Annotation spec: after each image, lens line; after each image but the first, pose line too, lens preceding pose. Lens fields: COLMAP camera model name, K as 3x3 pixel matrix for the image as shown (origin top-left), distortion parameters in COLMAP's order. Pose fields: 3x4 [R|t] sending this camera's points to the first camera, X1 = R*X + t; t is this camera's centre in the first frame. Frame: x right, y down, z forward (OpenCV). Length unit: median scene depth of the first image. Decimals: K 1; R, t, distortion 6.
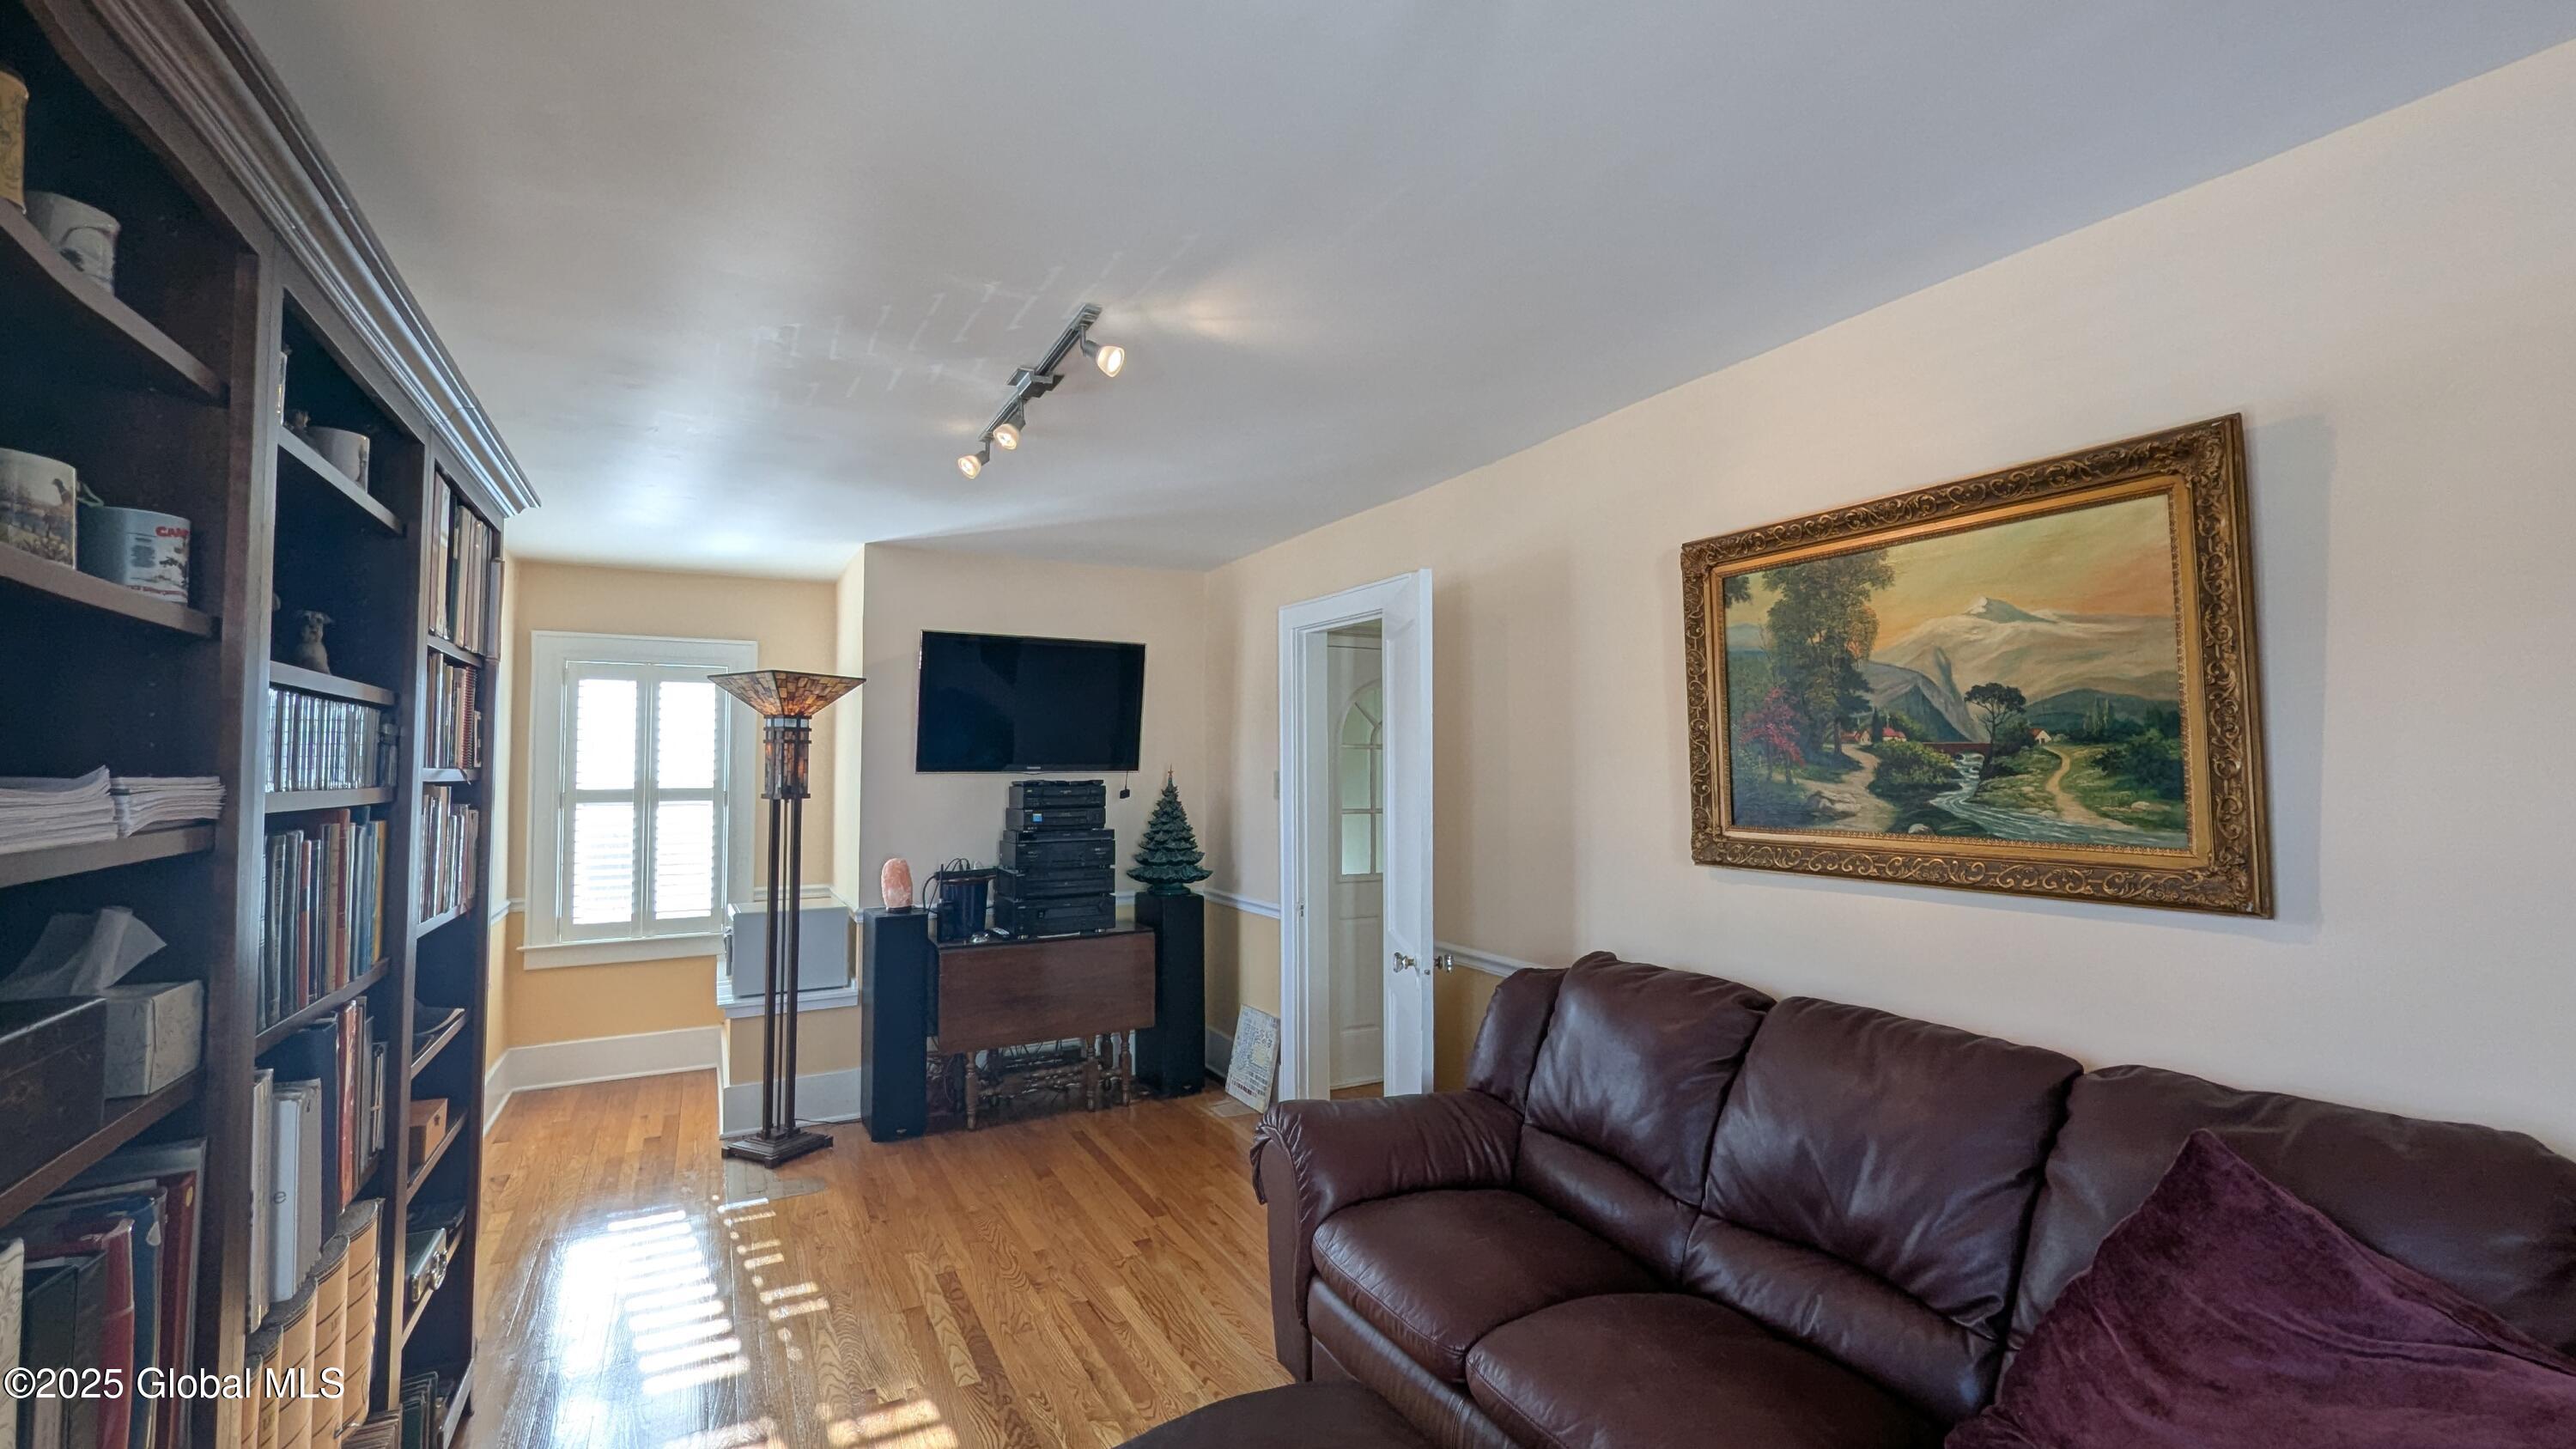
lens RADIAL K [[1068.9, 0, 1311.5], [0, 1068.9, 729.5], [0, 0, 1]] dist [-0.000686, -0.000304]
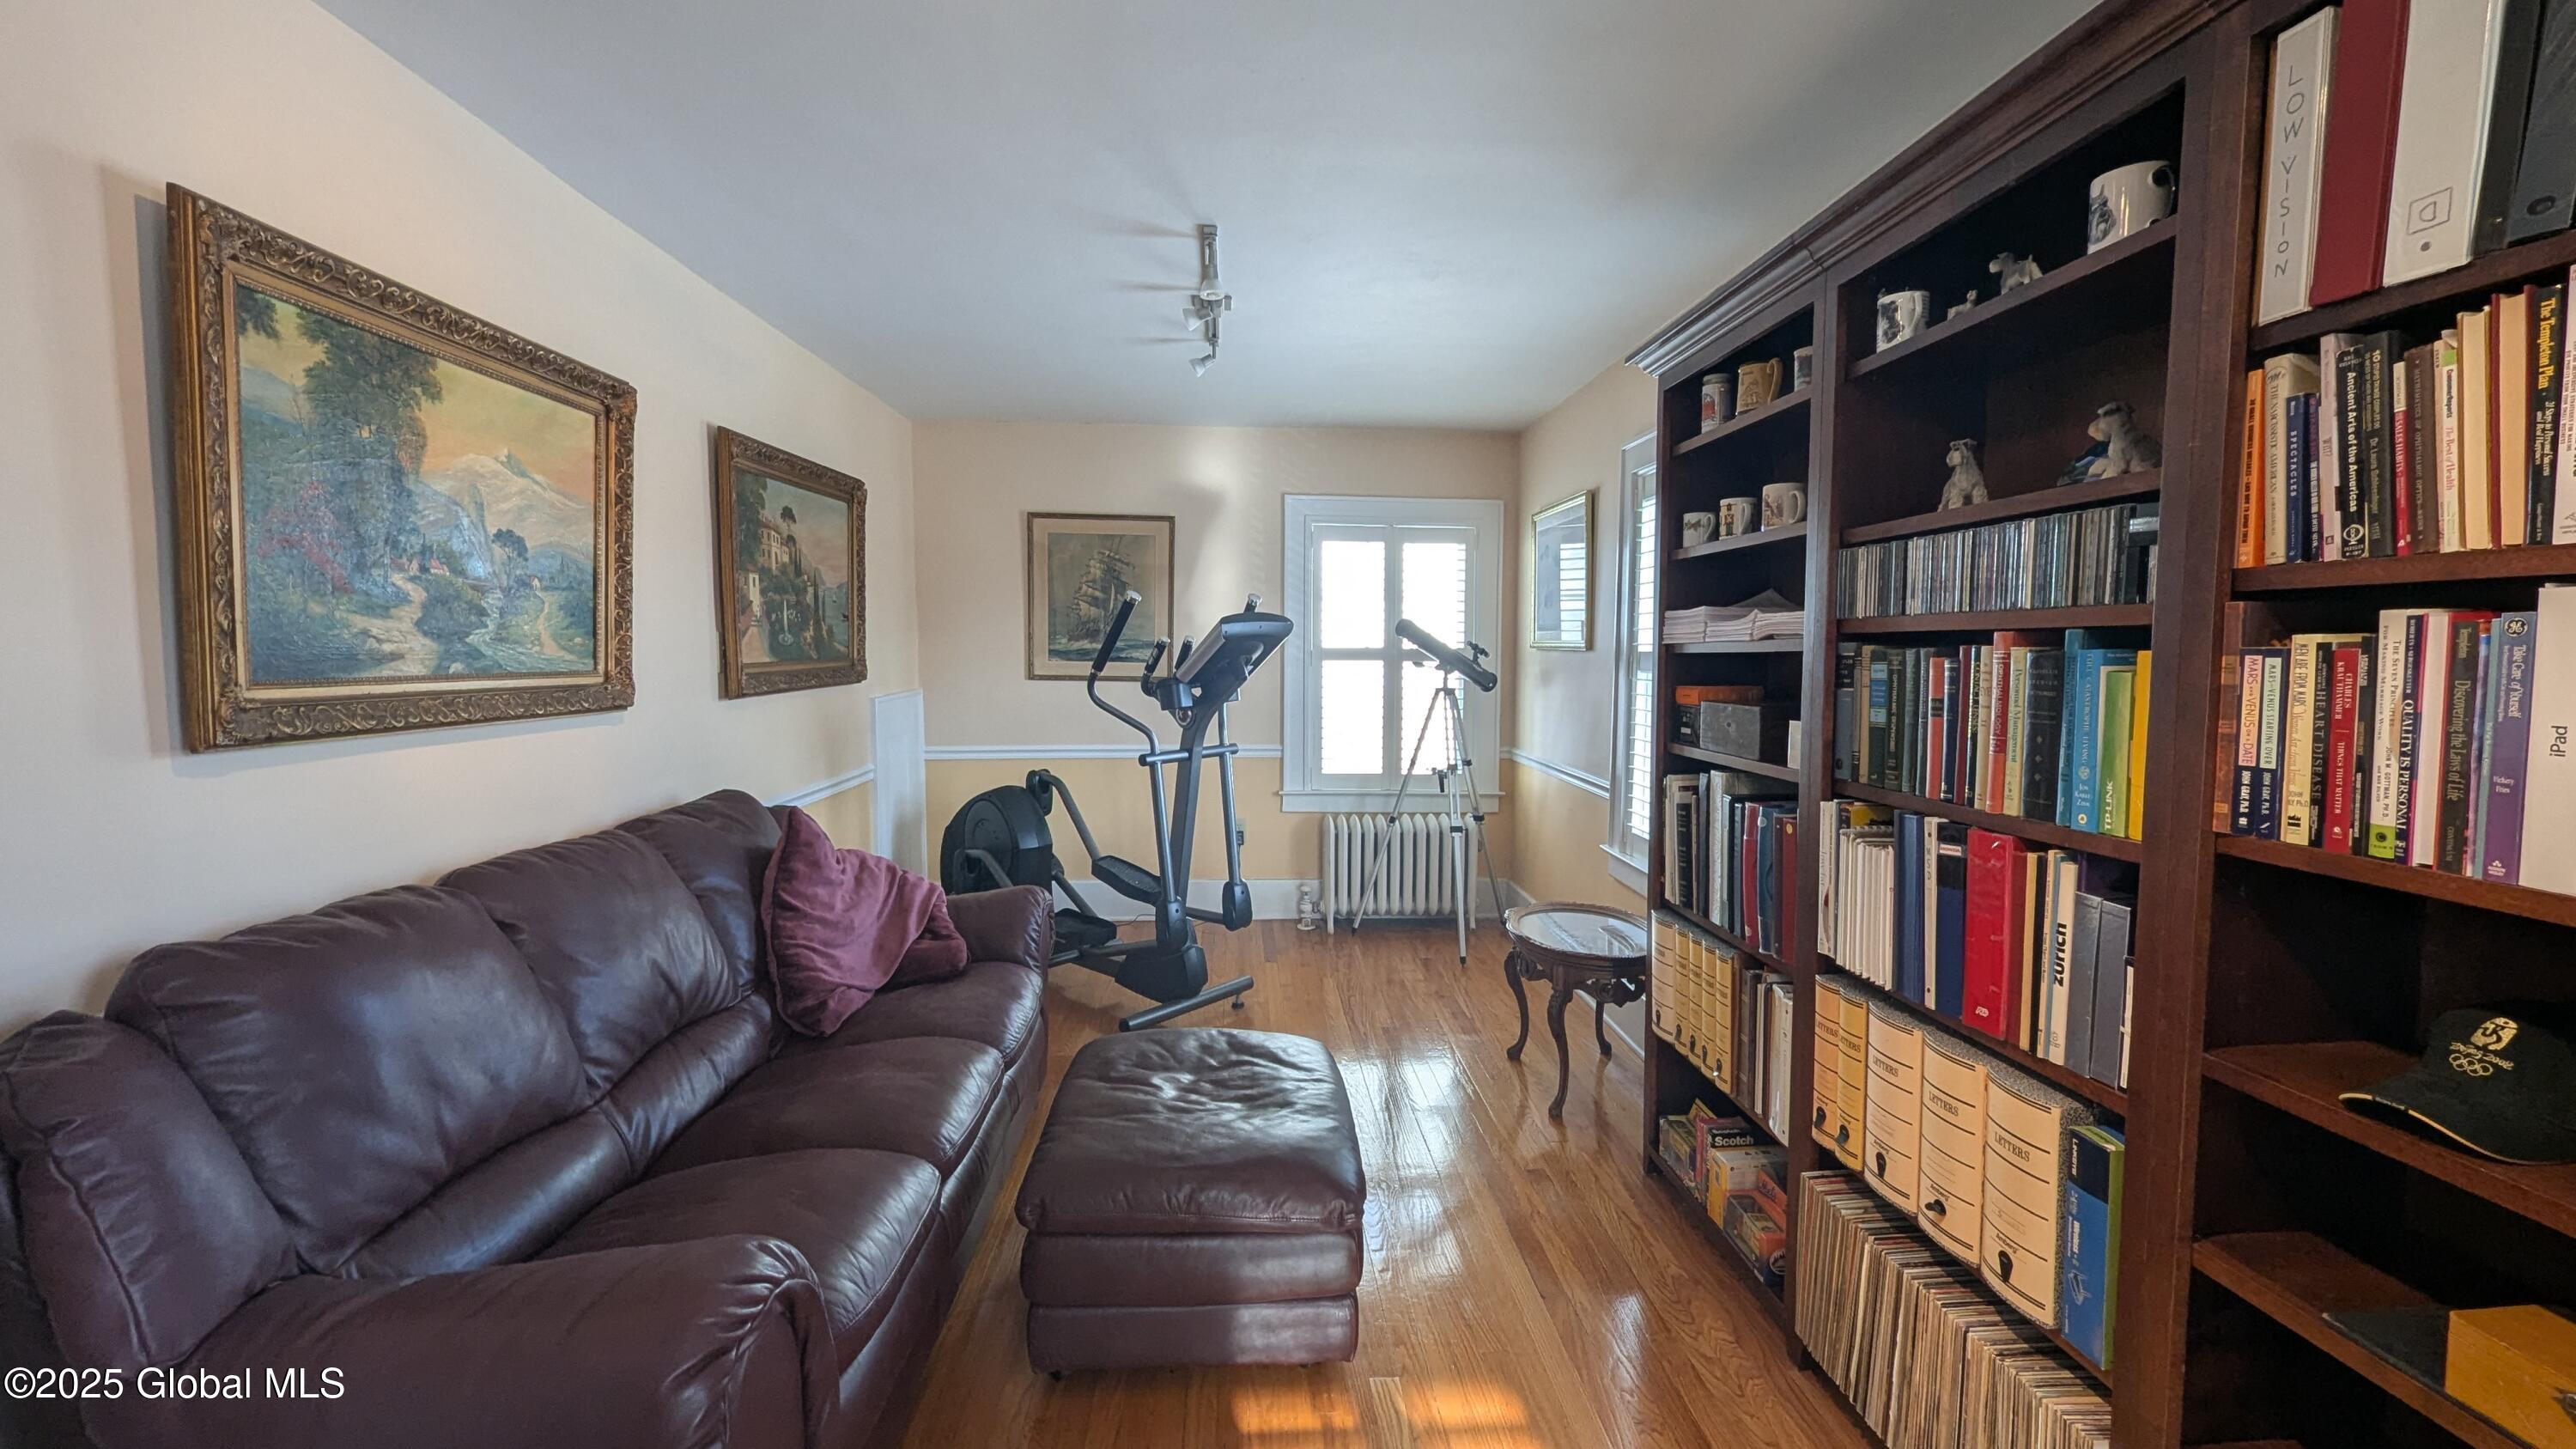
lens RADIAL K [[1068.9, 0, 1311.5], [0, 1068.9, 729.5], [0, 0, 1]] dist [-0.000686, -0.000304]
pose [[-0.905890, -0.031321, 0.422353, -0.270882], [-0.016803, 0.999134, 0.038054, 0.049930], [-0.423180, 0.027376, -0.905632, 0.781914]]
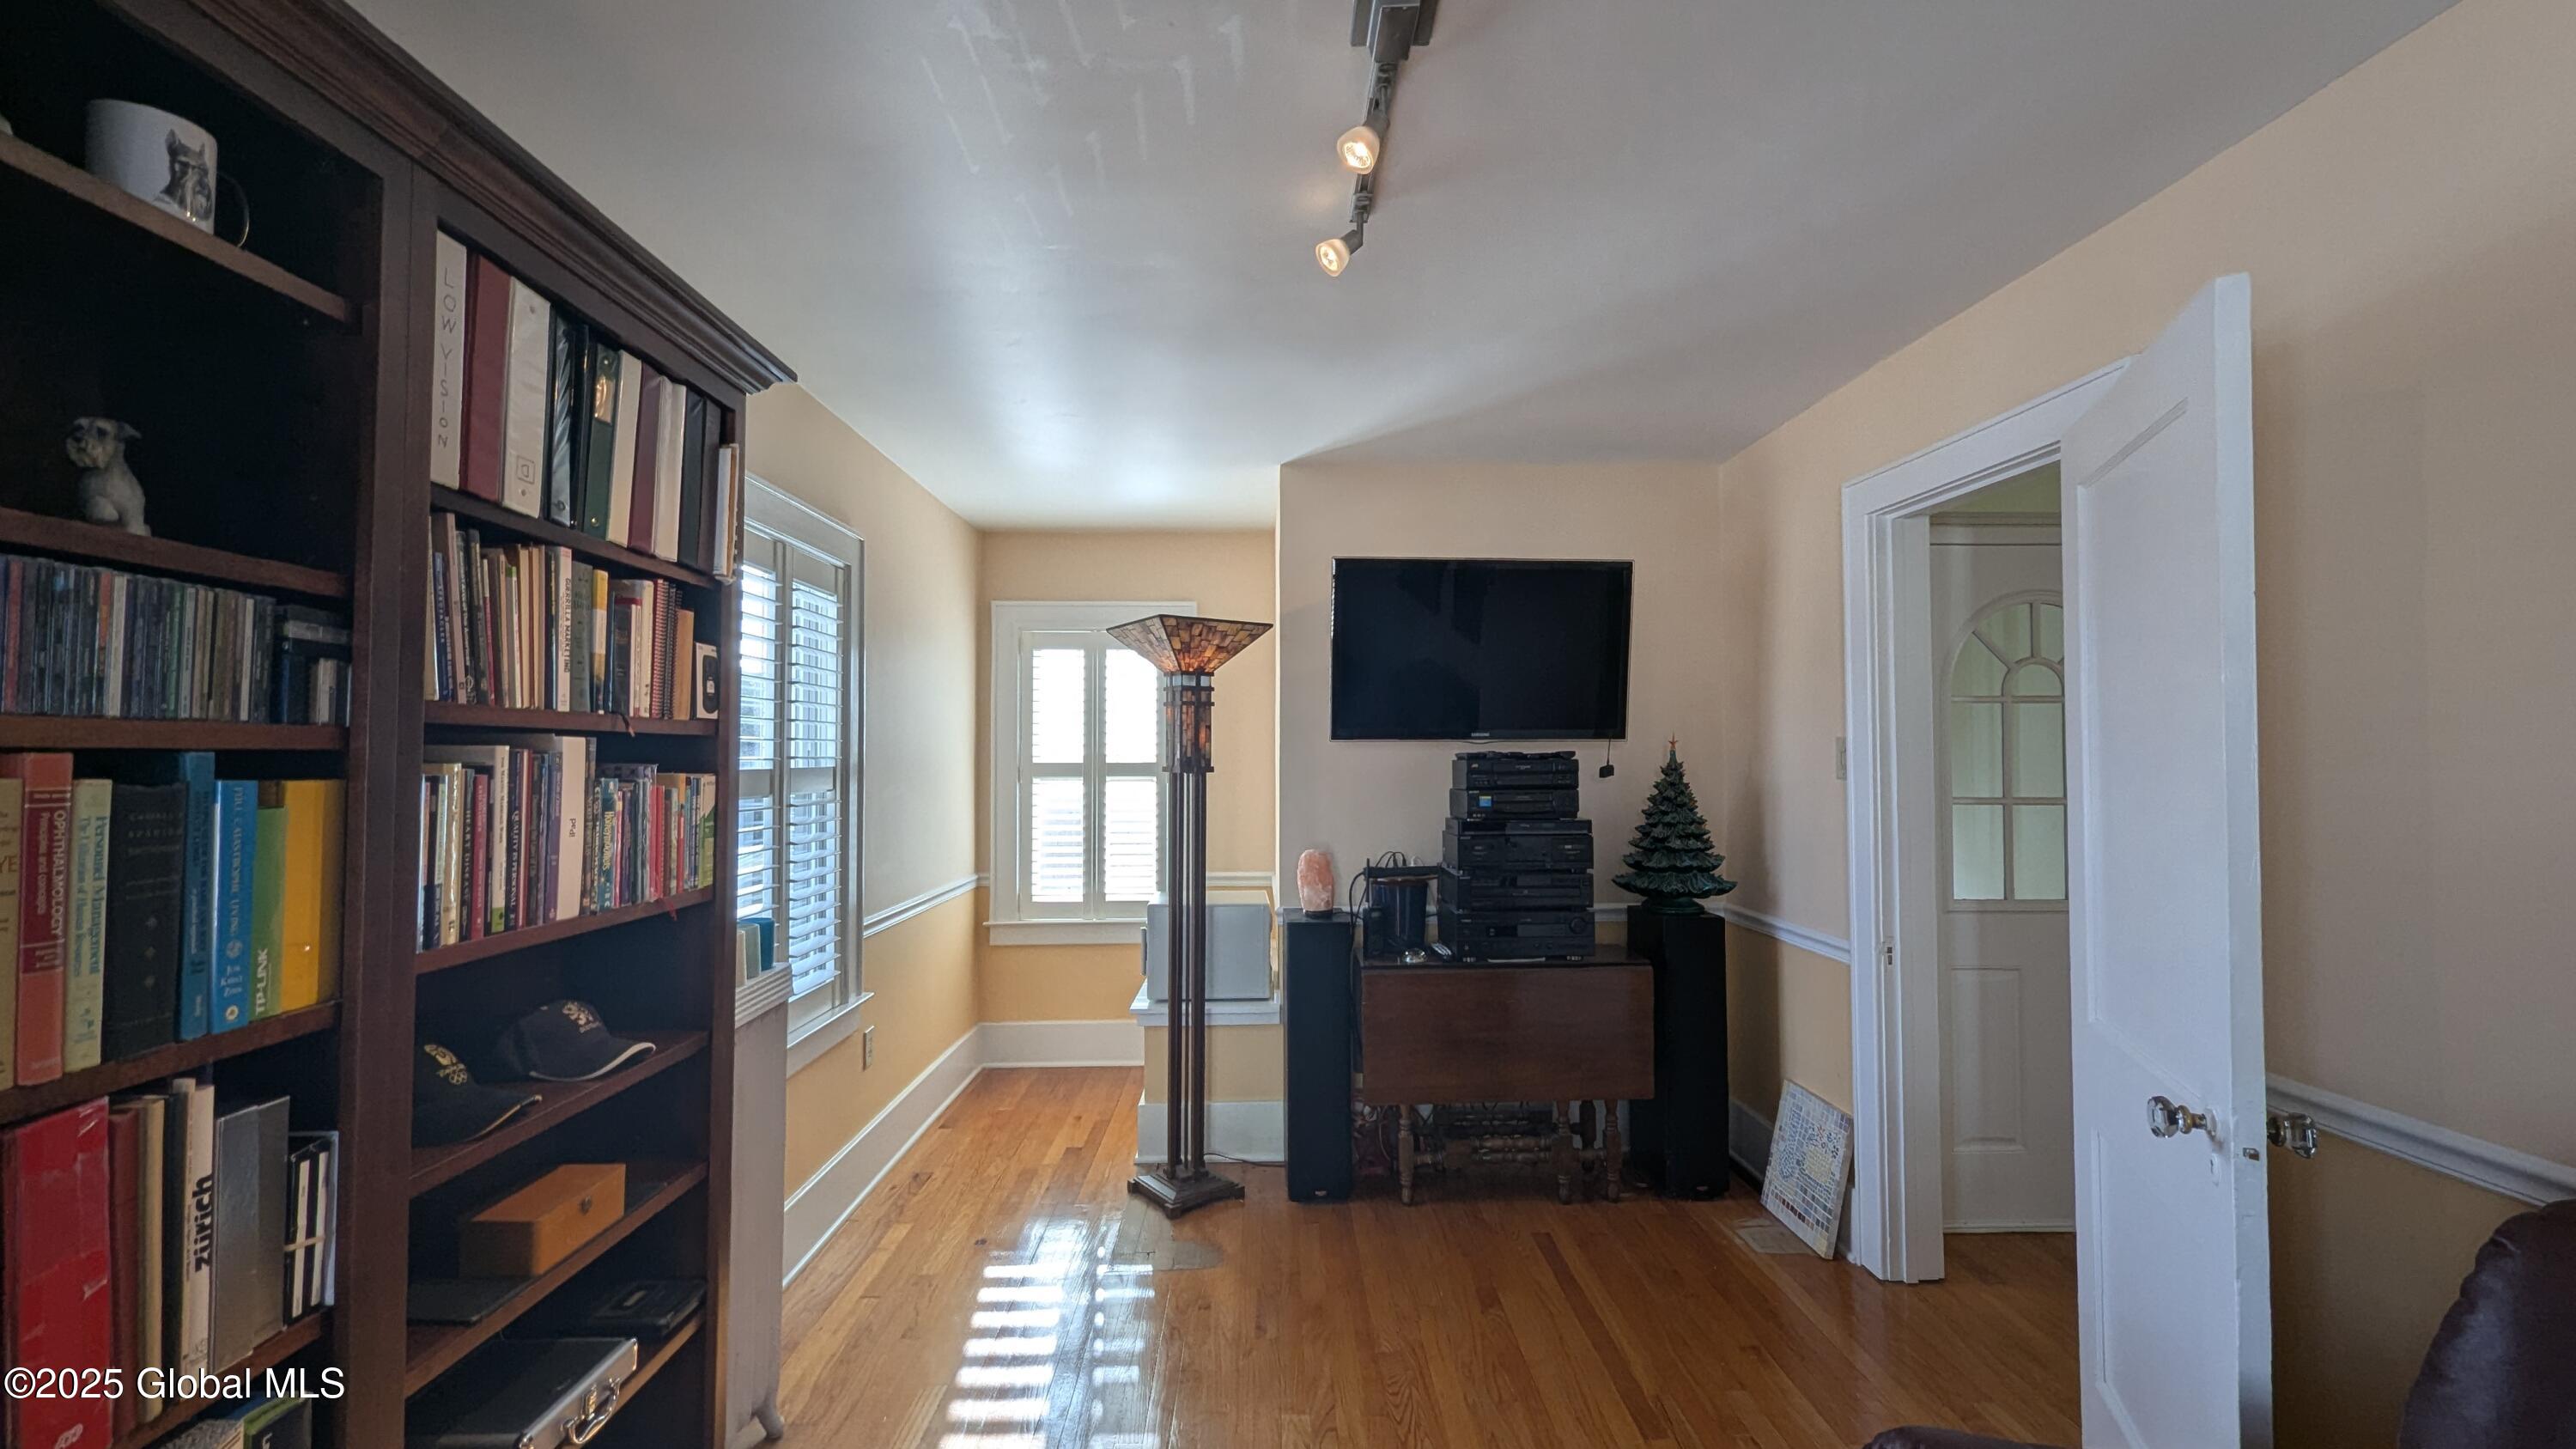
lens RADIAL K [[1068.9, 0, 1311.5], [0, 1068.9, 729.5], [0, 0, 1]] dist [-0.000686, -0.000304]
pose [[0.893147, -0.010621, -0.449639, -0.030736], [0.016495, 0.999822, 0.009147, 0.024780], [0.449462, -0.015586, 0.893164, 0.294084]]
